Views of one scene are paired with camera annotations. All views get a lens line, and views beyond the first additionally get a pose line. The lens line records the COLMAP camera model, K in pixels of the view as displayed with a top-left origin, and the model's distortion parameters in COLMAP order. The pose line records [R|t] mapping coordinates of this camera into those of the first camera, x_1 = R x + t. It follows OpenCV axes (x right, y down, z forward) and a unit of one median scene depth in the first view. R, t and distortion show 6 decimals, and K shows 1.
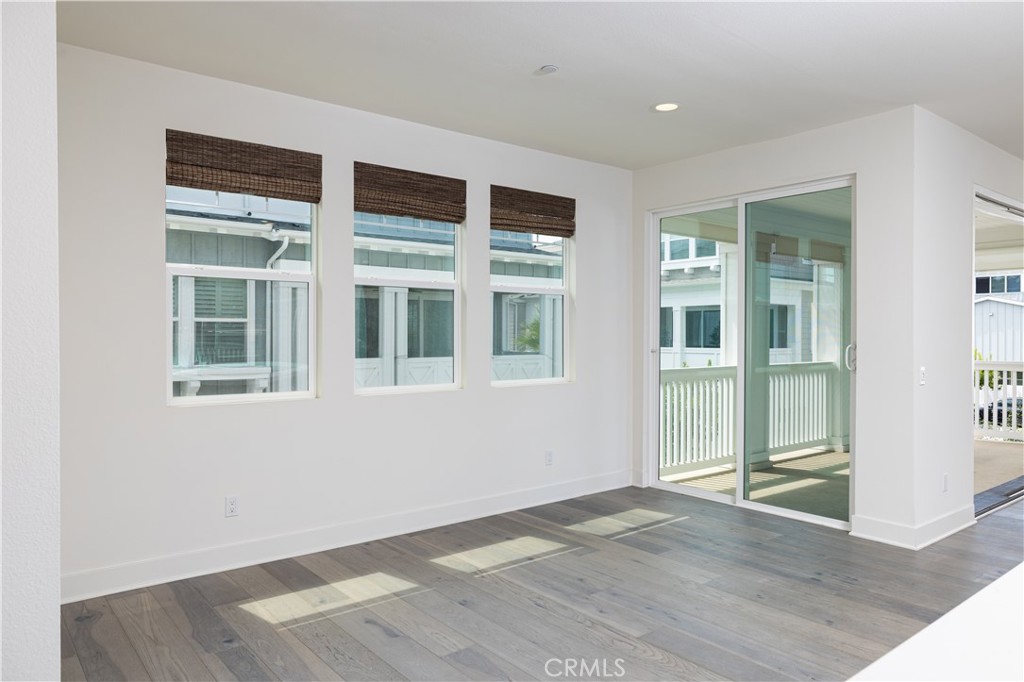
lens RADIAL K [[692.3, 0, 503.7], [0, 692.3, 339.6], [0, 0, 1]] dist [-0.005821, 0.000179]
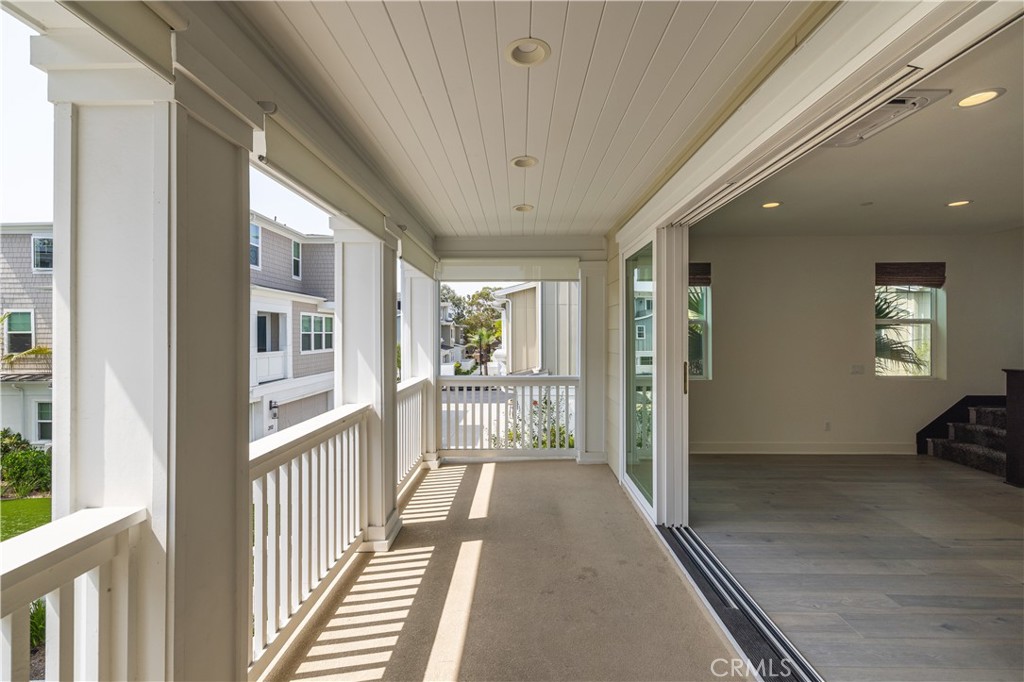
lens RADIAL K [[438.3, 0, 514.5], [0, 438.3, 336.1], [0, 0, 1]] dist [0.006795, 0.000637]
pose [[0.632832, -0.005816, 0.774267, 0.457587], [0.007098, 0.999973, 0.001710, -0.050622], [-0.774256, 0.004413, 0.632857, 1.162417]]
